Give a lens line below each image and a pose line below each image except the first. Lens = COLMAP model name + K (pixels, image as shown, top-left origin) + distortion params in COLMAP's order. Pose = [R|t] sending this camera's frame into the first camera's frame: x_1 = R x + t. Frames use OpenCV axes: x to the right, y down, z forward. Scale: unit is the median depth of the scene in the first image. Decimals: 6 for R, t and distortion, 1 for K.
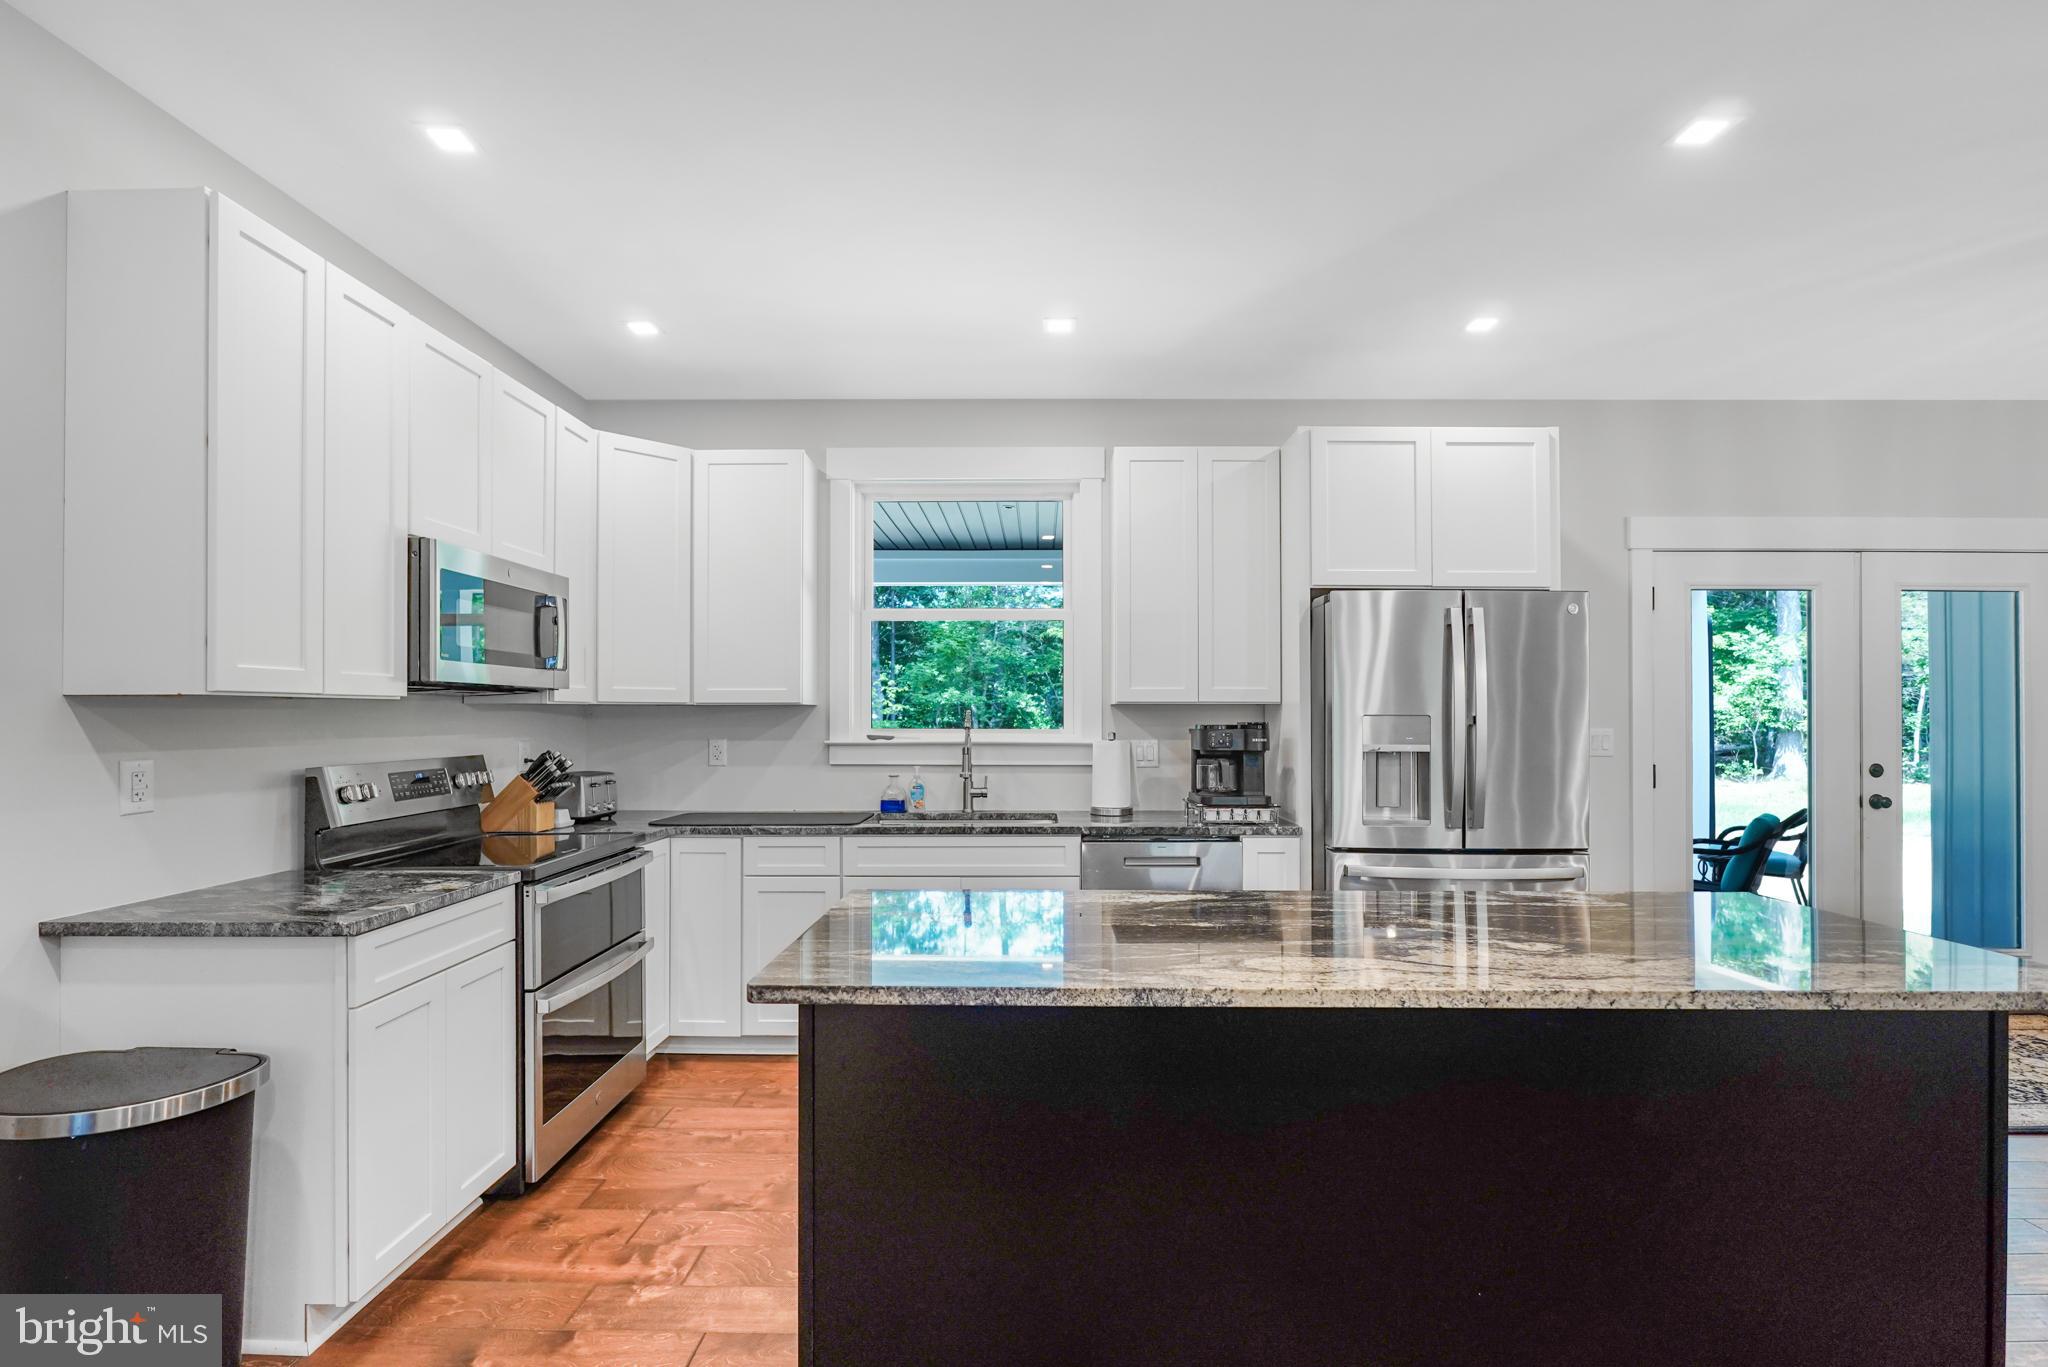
lens RADIAL K [[960.4, 0, 1035.8], [0, 960.4, 697.7], [0, 0, 1]] dist [-0.011167, 0.002863]
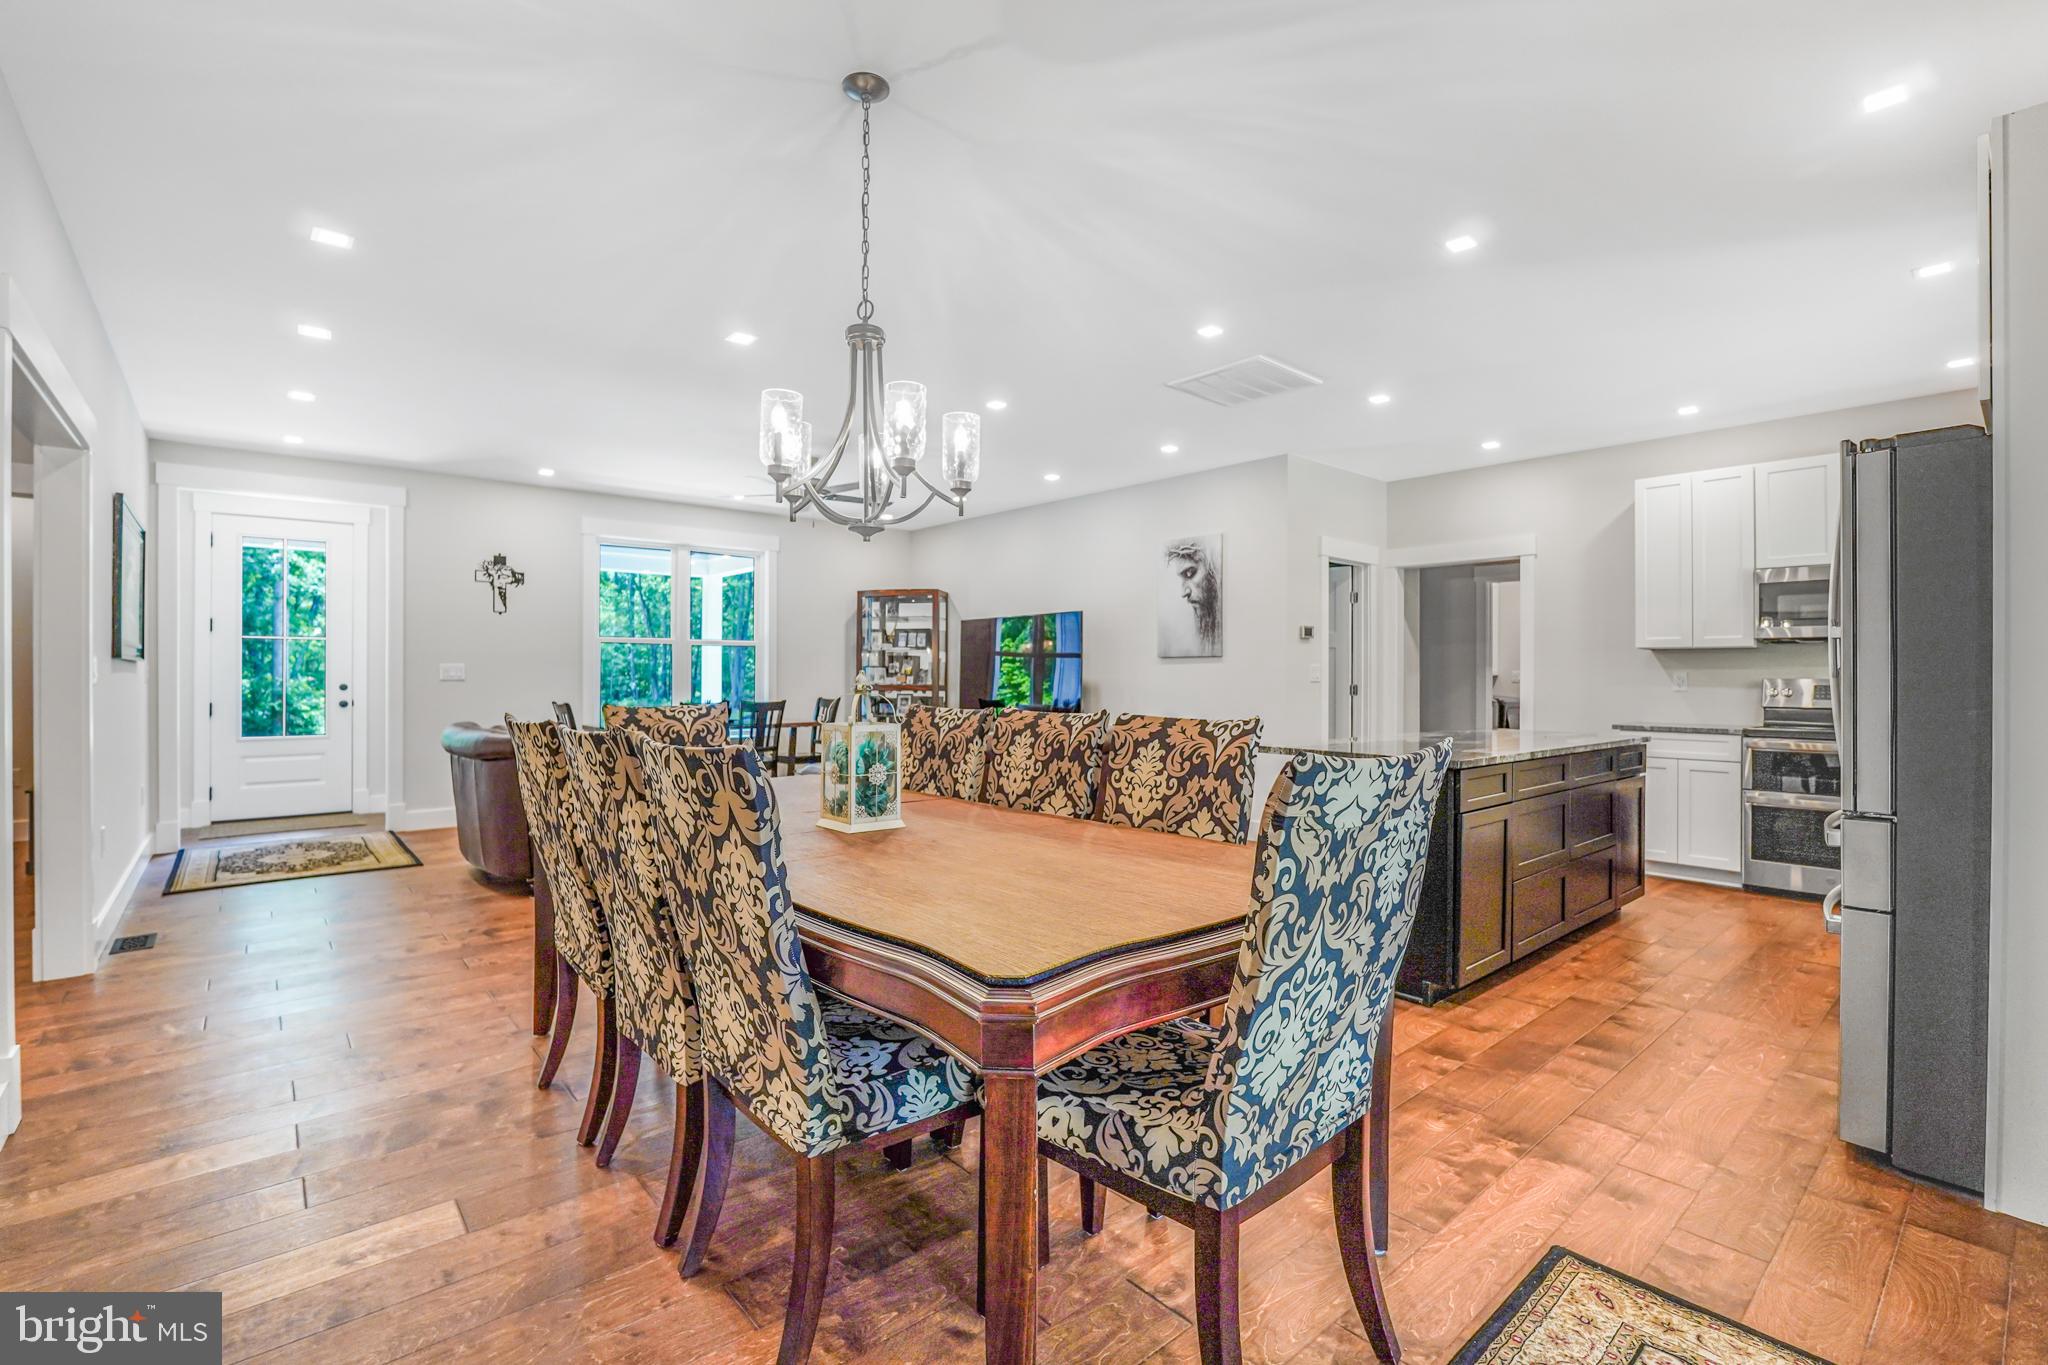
lens RADIAL K [[905.3, 0, 1038.1], [0, 905.3, 671.8], [0, 0, 1]] dist [-0.005369, -0.000547]
pose [[-0.745013, -0.007861, -0.667004, 1.299522], [0.005553, 0.999823, -0.017986, 0.058312], [0.667027, -0.017103, -0.744837, 0.994996]]
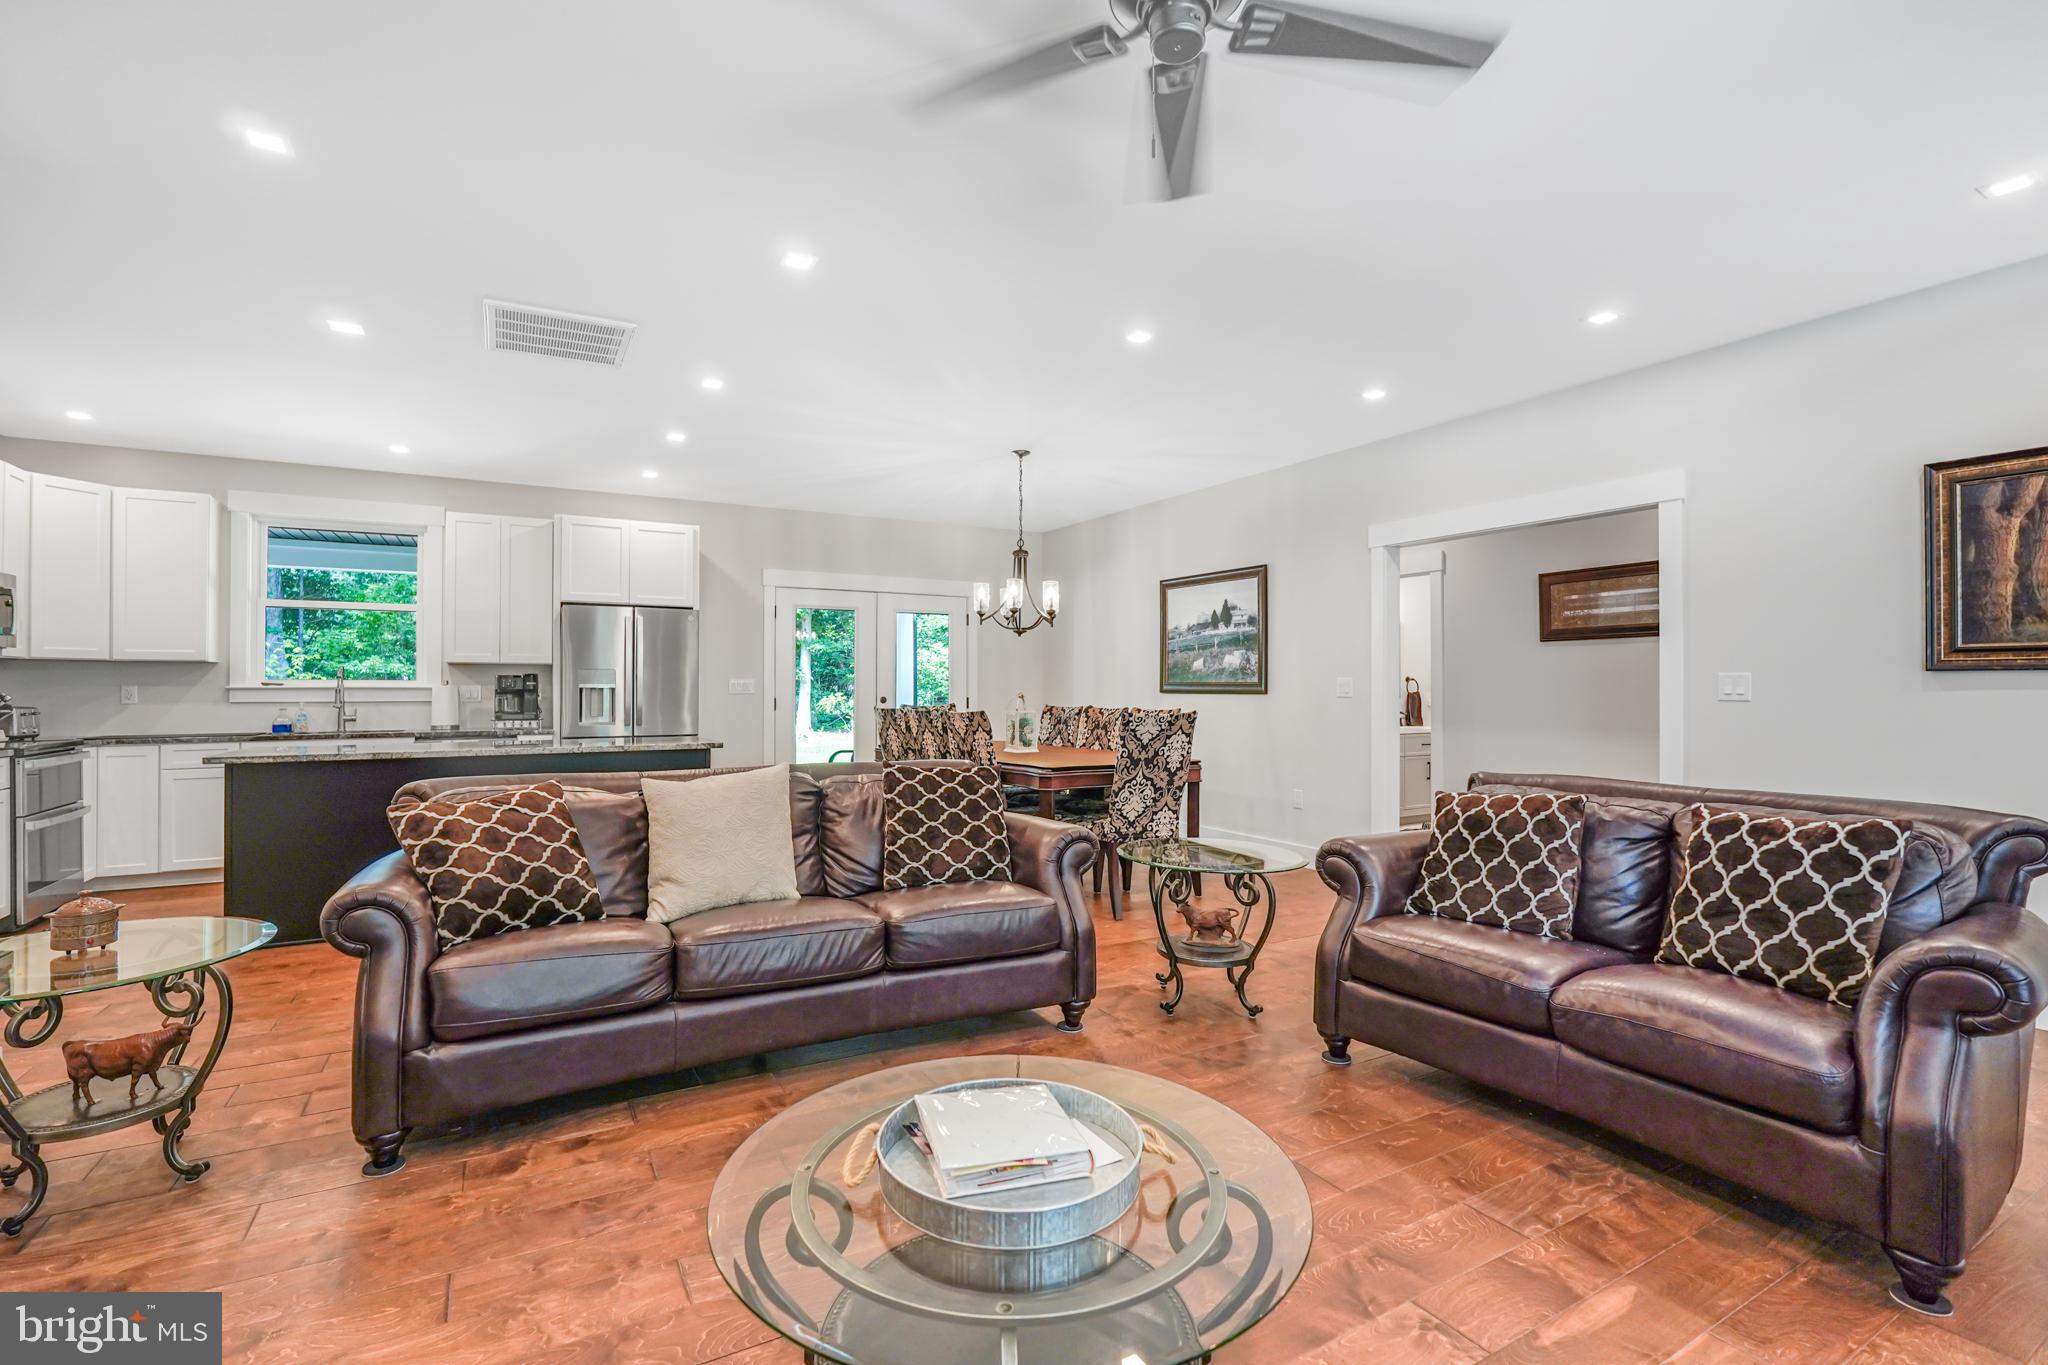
lens RADIAL K [[905.3, 0, 1004.0], [0, 905.3, 673.2], [0, 0, 1]] dist [-0.005369, -0.000547]
pose [[0.871605, 0.005348, 0.490179, 0.171143], [-0.006547, 0.999978, 0.000732, 0.017454], [-0.490164, -0.003848, 0.871622, -0.937495]]
